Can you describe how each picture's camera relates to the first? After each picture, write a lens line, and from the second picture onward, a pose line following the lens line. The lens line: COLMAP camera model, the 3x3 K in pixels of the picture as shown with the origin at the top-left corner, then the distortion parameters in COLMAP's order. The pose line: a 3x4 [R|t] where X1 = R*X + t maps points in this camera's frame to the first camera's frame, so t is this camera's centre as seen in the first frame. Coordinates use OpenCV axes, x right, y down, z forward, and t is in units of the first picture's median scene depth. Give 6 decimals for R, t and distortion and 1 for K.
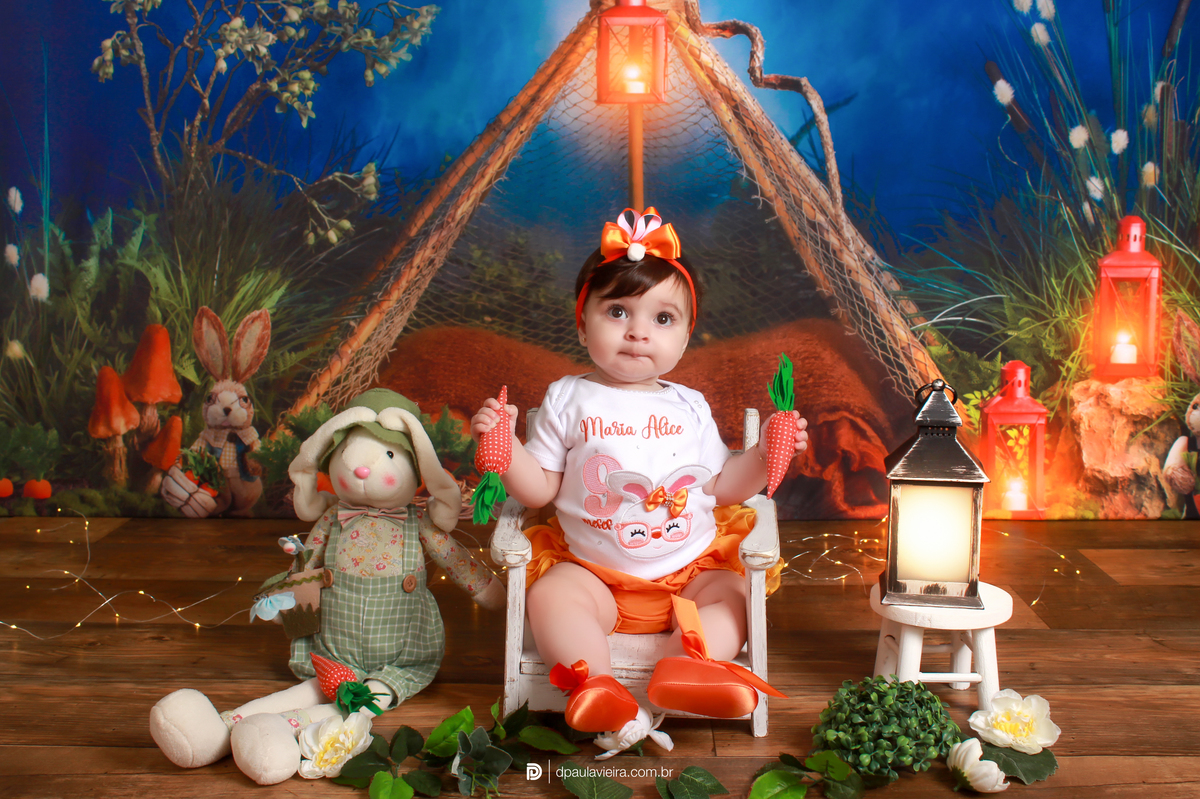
lens RADIAL K [[1345.1, 0, 601.2], [0, 1345.1, 391.4], [0, 0, 1]] dist [-0.110807, 0.165597]
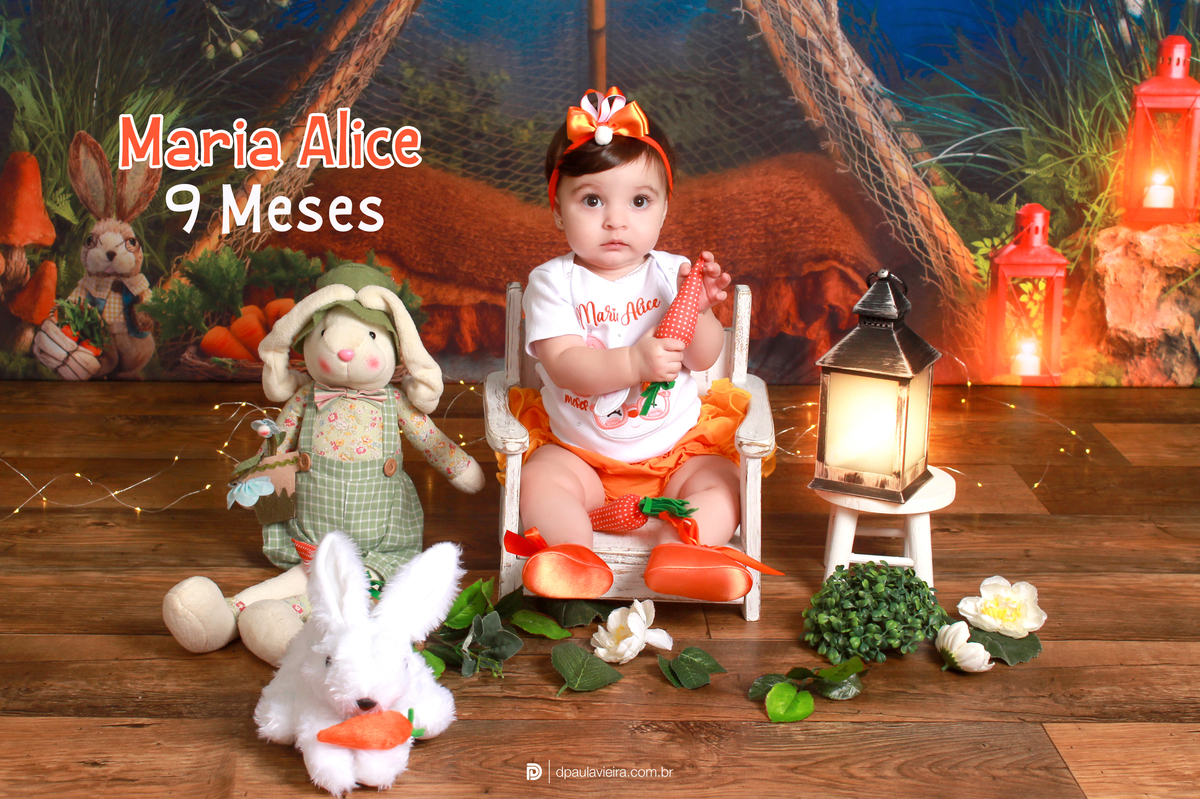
lens RADIAL K [[2053.8, 0, 531.9], [0, 2053.8, 397.5], [0, 0, 1]] dist [-0.058353, 0.150863]
pose [[0.998974, 0.003208, 0.045166, -0.072948], [-0.009006, 0.991635, 0.128760, -0.066745], [-0.044375, -0.129034, 0.990647, -0.316151]]
